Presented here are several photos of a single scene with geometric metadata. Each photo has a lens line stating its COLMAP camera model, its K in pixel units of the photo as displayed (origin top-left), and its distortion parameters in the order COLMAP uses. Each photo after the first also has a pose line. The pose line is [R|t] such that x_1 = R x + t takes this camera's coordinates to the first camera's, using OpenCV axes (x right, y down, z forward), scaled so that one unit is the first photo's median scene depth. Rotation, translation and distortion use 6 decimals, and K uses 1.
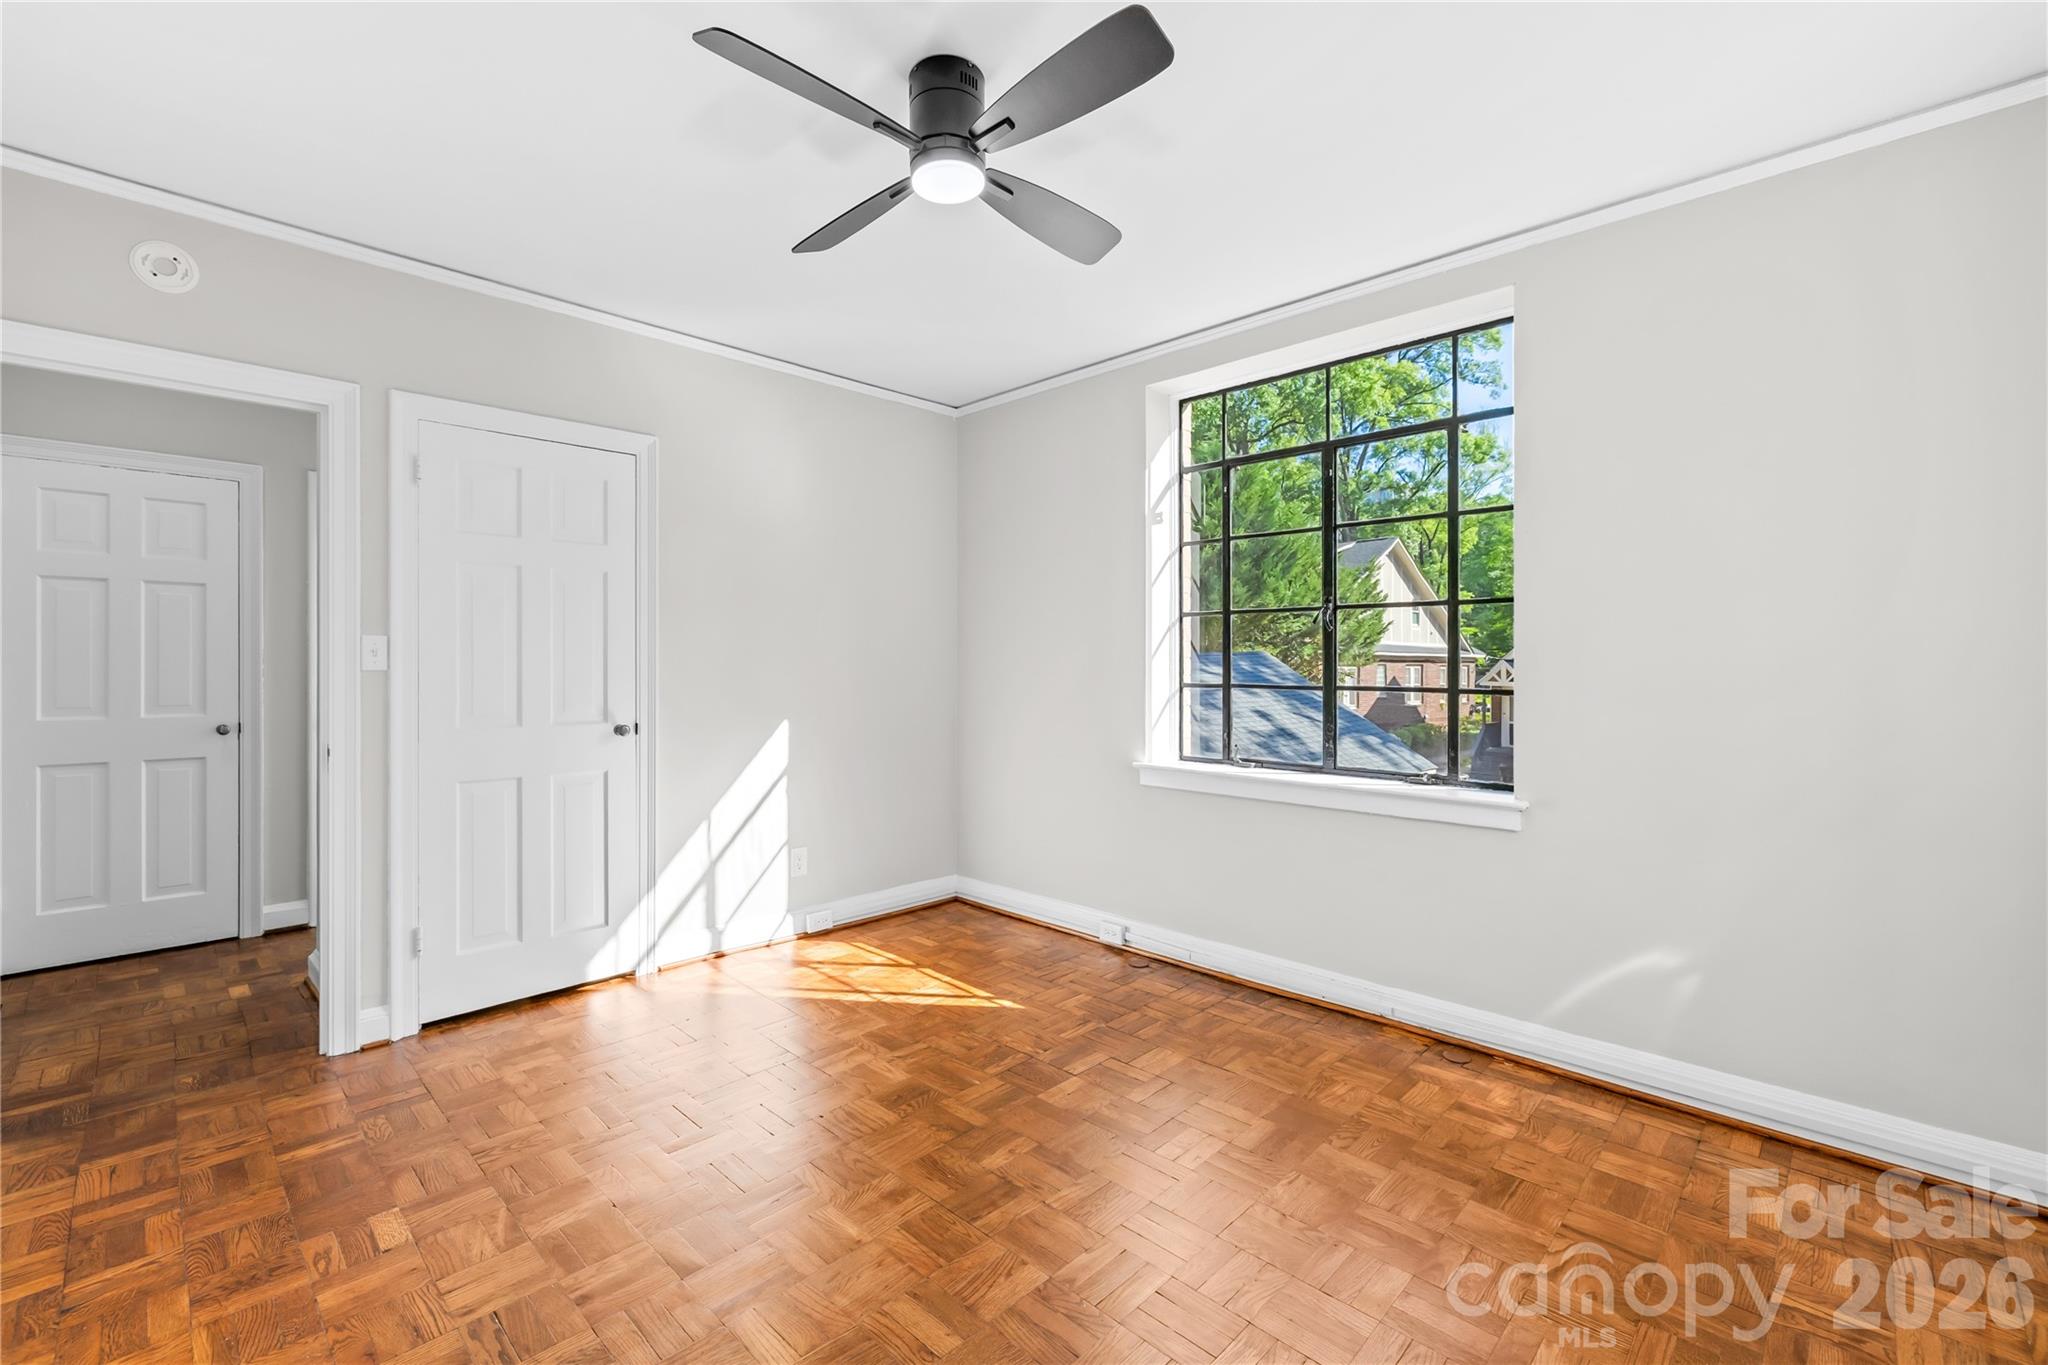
lens RADIAL K [[863.2, 0, 1013.6], [0, 863.2, 670.4], [0, 0, 1]] dist [-0.003814, 0.001525]
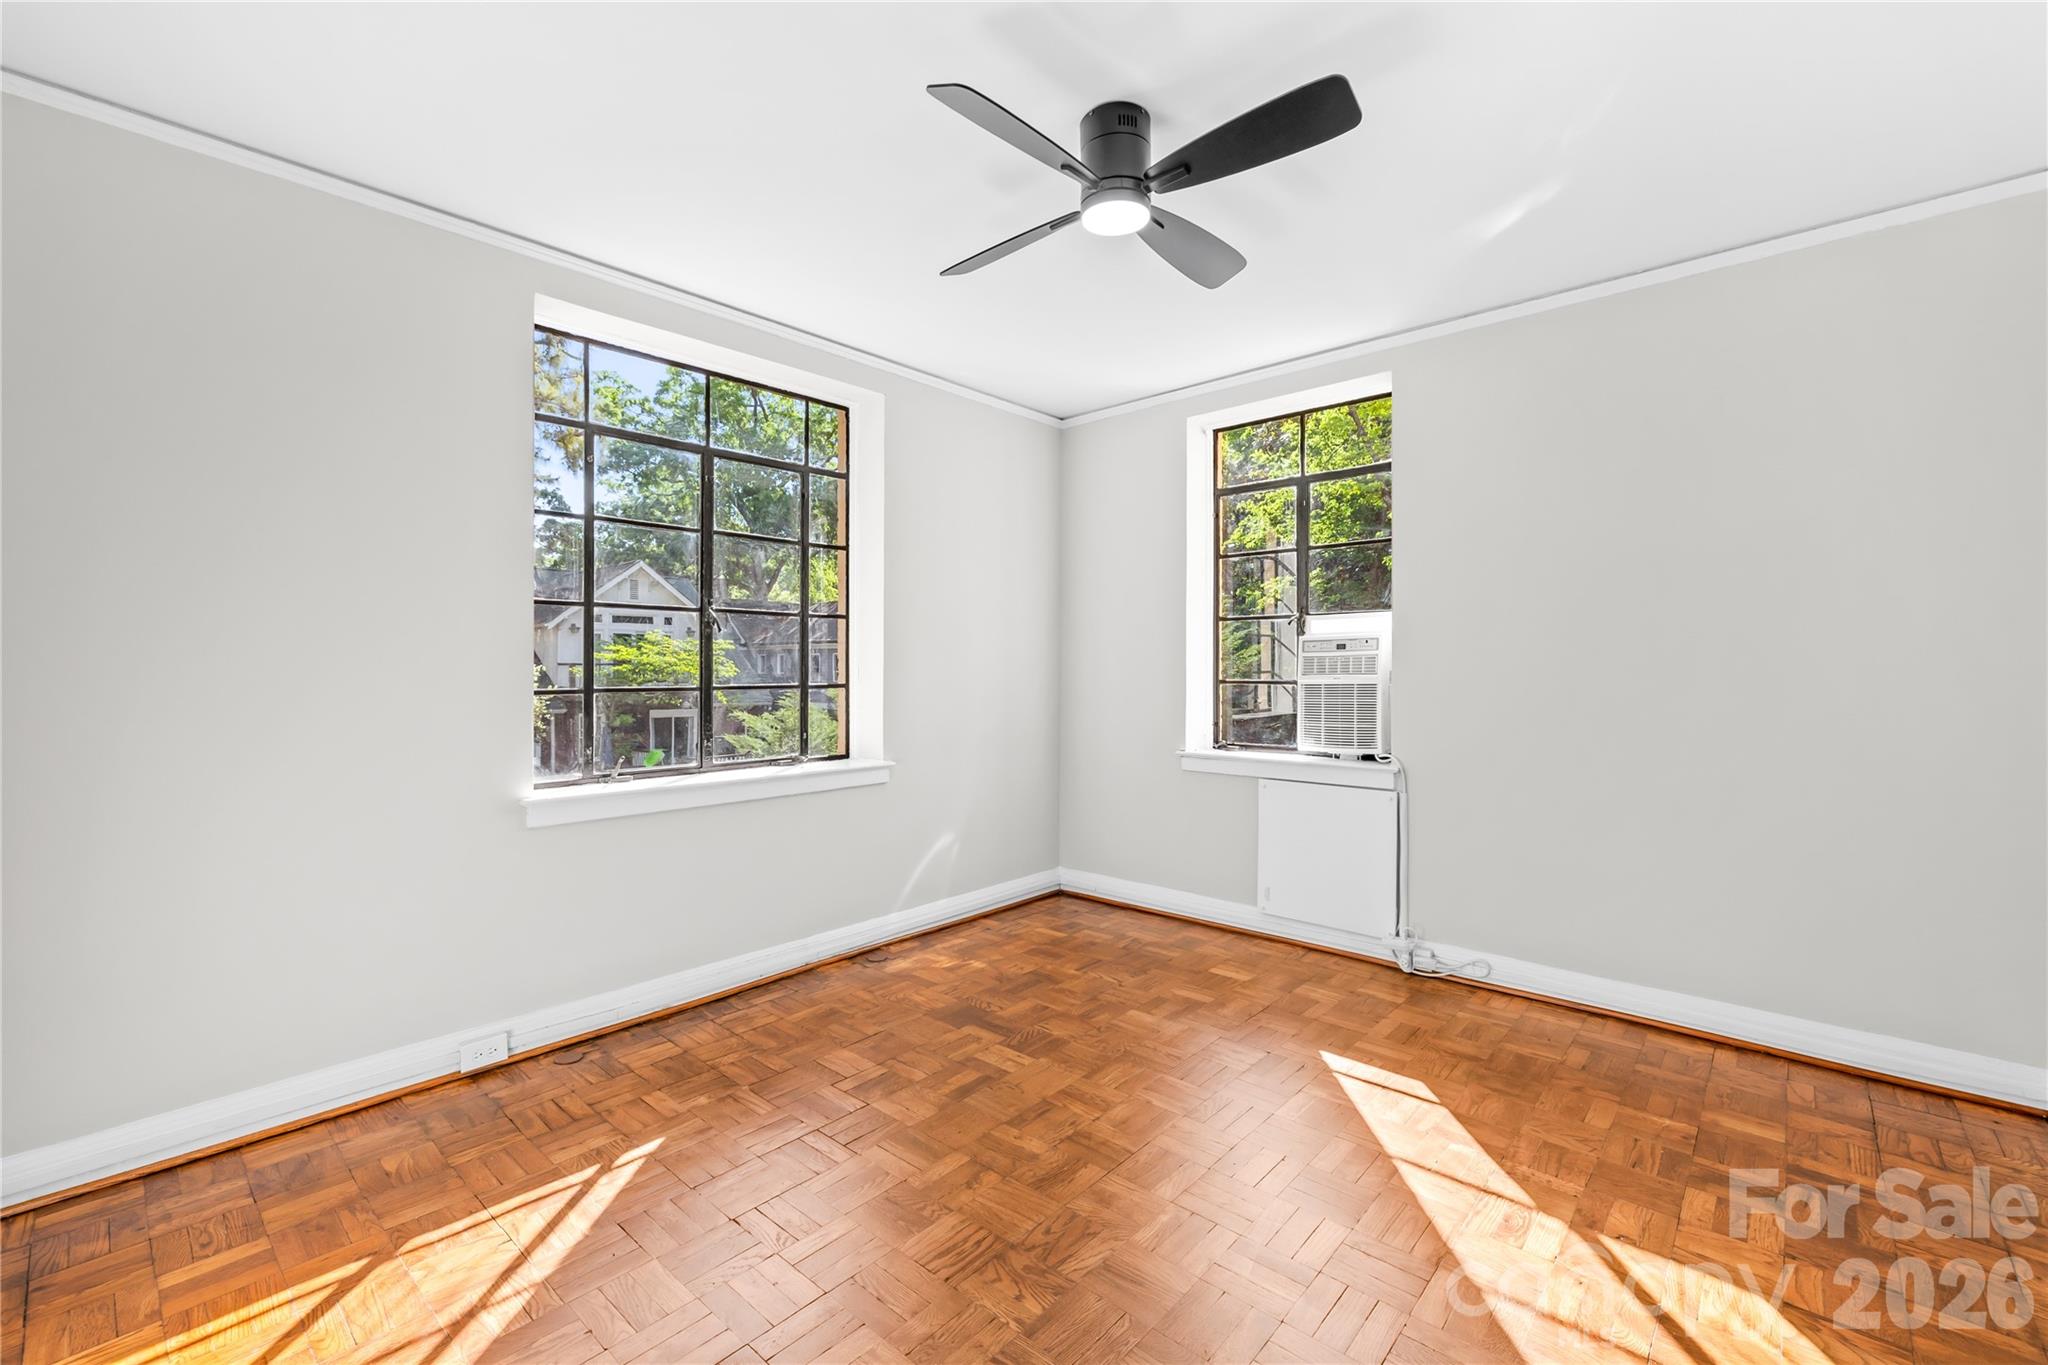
lens RADIAL K [[863.2, 0, 1009.7], [0, 863.2, 670.1], [0, 0, 1]] dist [-0.003814, 0.001525]
pose [[-0.035658, -0.011484, 0.999298, -0.699644], [0.005968, 0.999914, 0.011704, -0.011252], [-0.999346, 0.006381, -0.035586, 0.707268]]
